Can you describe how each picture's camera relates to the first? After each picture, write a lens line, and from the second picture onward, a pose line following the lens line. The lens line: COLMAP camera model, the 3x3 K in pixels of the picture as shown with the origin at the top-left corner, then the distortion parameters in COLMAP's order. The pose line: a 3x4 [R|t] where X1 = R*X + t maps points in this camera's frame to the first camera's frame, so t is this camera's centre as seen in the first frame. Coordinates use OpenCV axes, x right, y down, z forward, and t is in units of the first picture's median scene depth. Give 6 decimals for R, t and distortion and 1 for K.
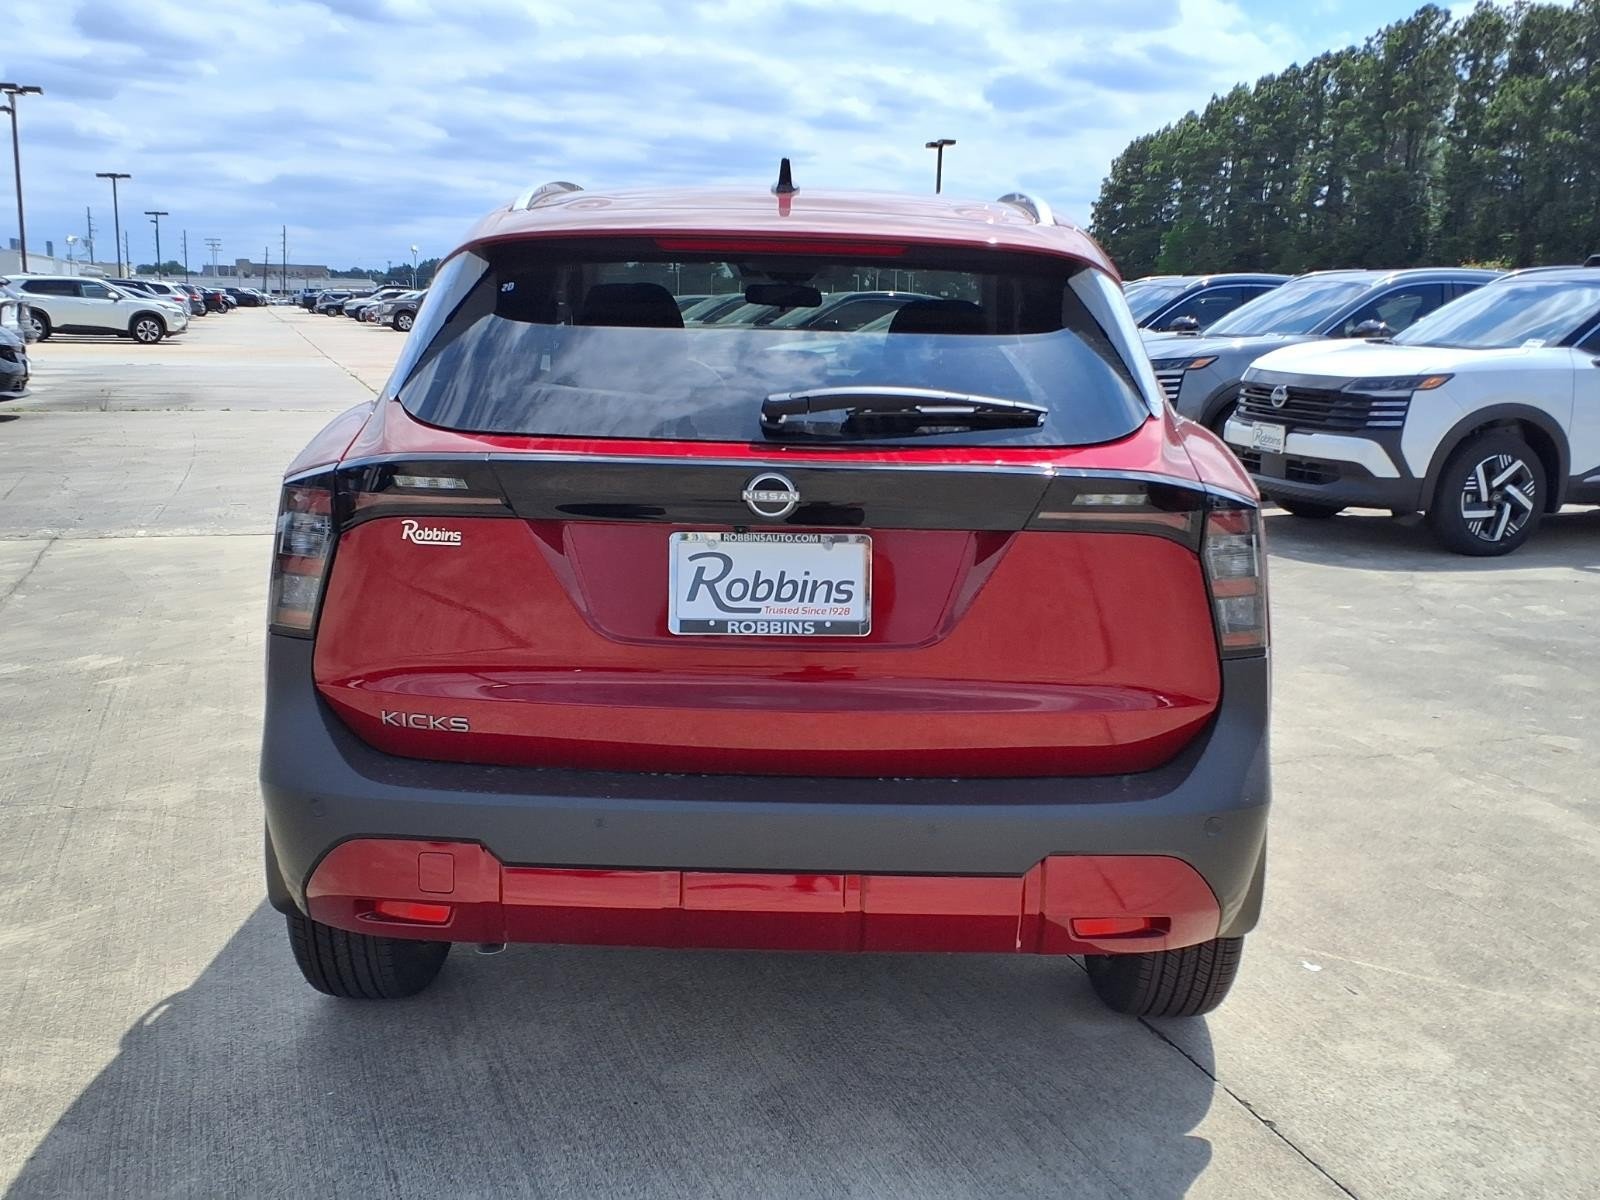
lens RADIAL K [[1596.9, 0, 807.3], [0, 1596.9, 588.0], [0, 0, 1]] dist [0.042532, 0.000000]
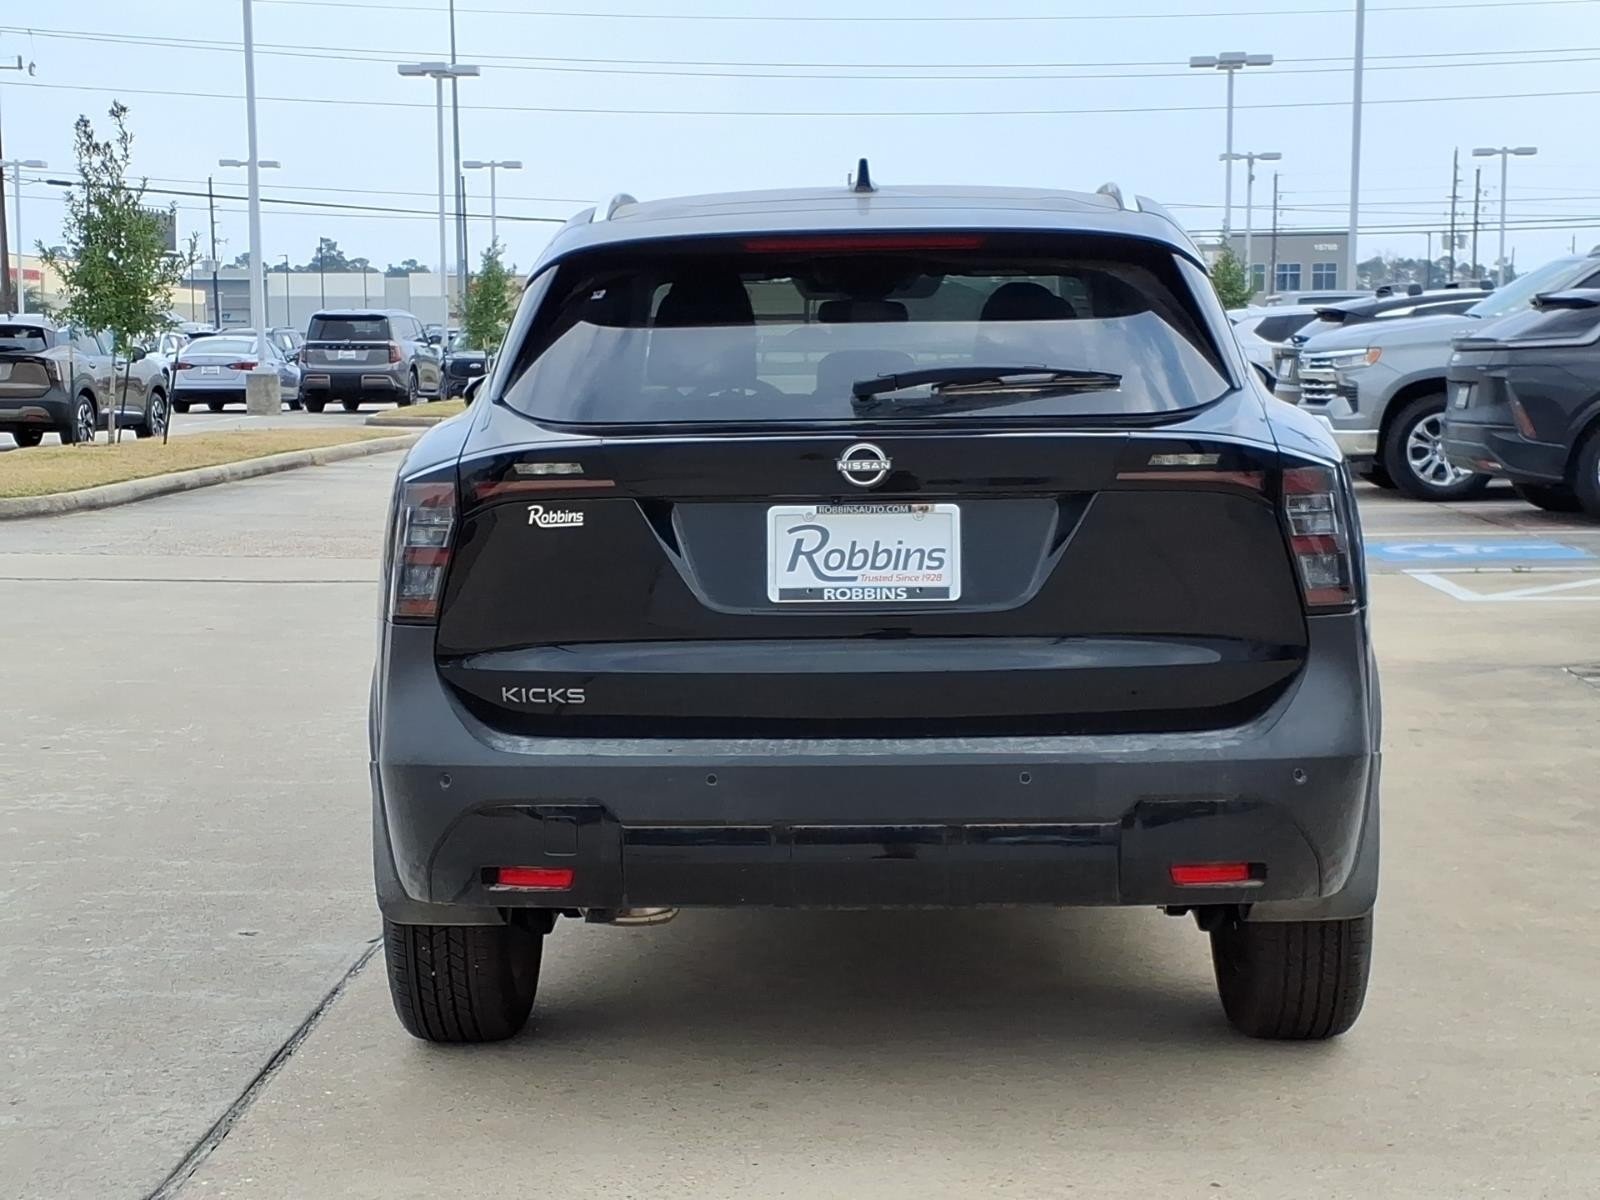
lens RADIAL K [[2644.7, 0, 791.8], [0, 2644.7, 605.7], [0, 0, 1]] dist [0.122684, 0.000000]
pose [[0.998076, -0.033579, -0.052115, 0.017518], [0.028676, 0.995334, -0.092129, 0.184352], [0.054966, 0.090457, 0.994382, -0.714879]]
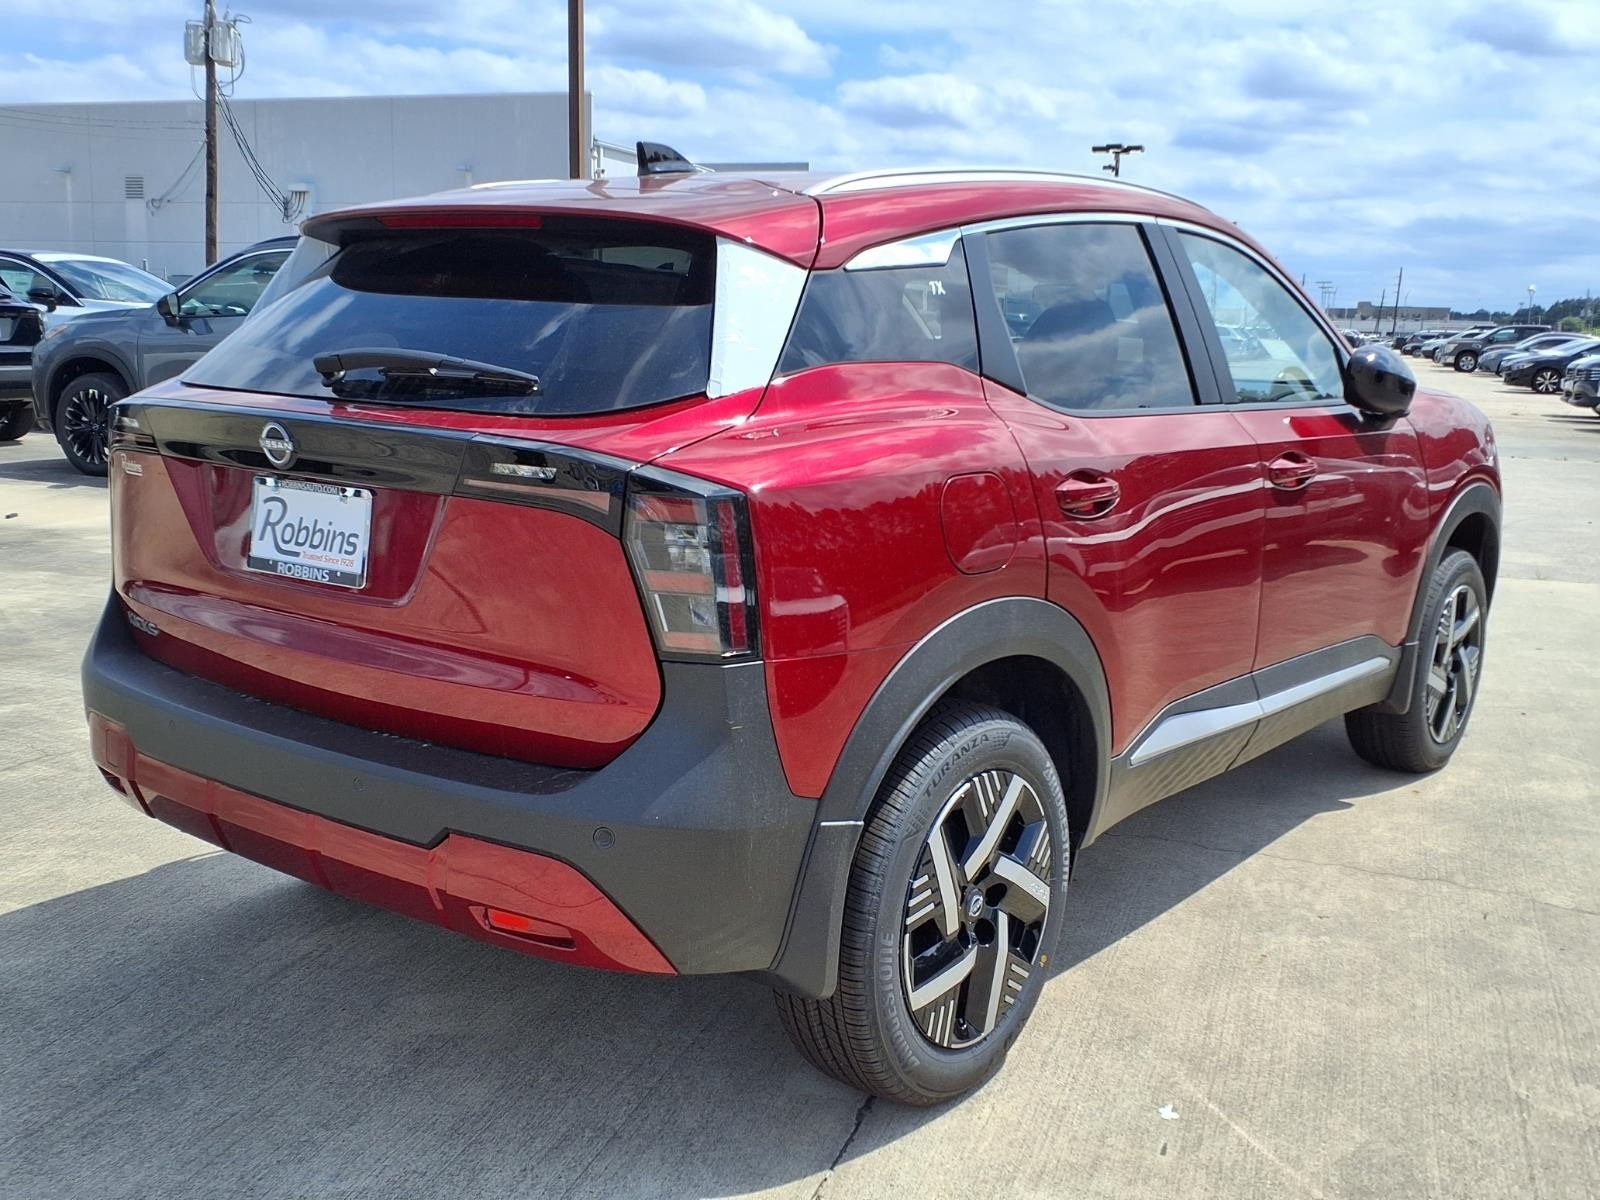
lens RADIAL K [[1596.9, 0, 813.6], [0, 1596.9, 601.8], [0, 0, 1]] dist [0.042532, 0.000000]
pose [[0.794567, 0.107988, -0.597496, 0.852136], [-0.118104, 0.992749, 0.022364, -0.018456], [0.595579, 0.052797, 0.801560, 0.330597]]
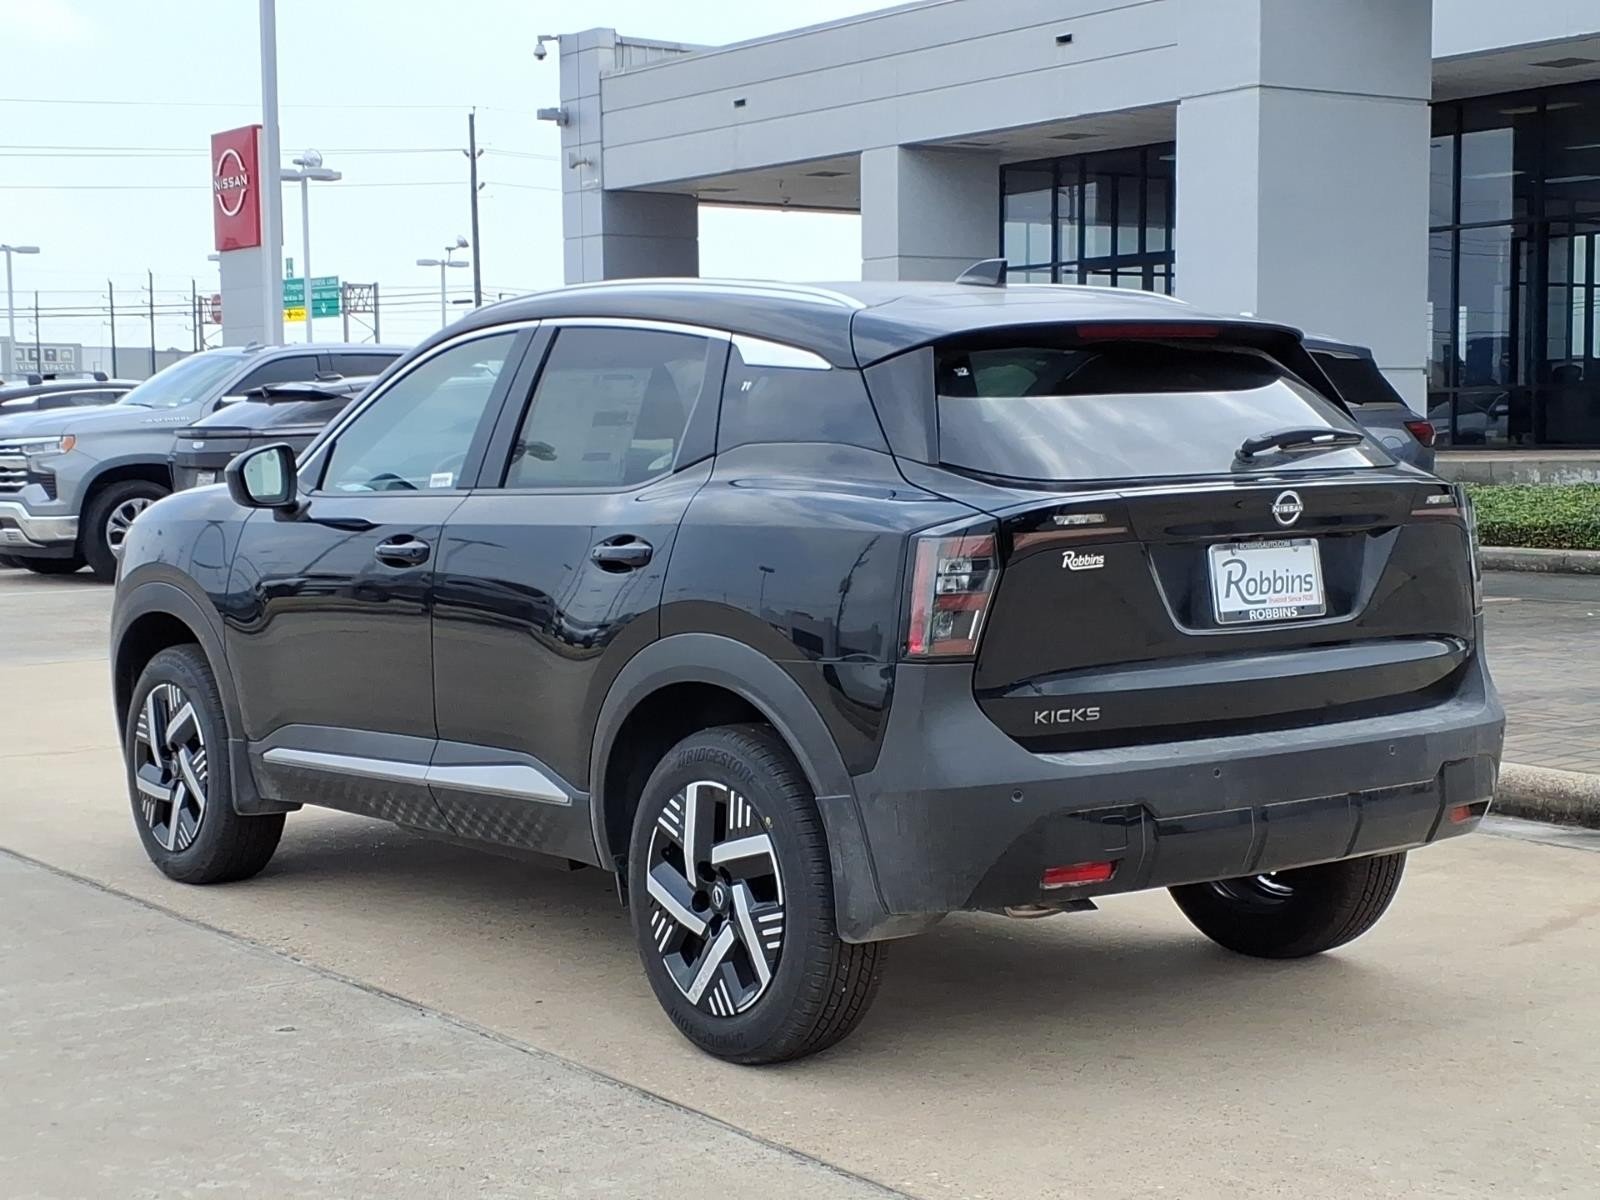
lens RADIAL K [[2644.7, 0, 800.1], [0, 2644.7, 605.4], [0, 0, 1]] dist [0.122684, 0.000000]
pose [[0.802645, -0.082643, 0.590703, -1.552795], [0.148628, 0.986827, -0.063891, 0.095502], [-0.577642, 0.139077, 0.804355, -0.506199]]
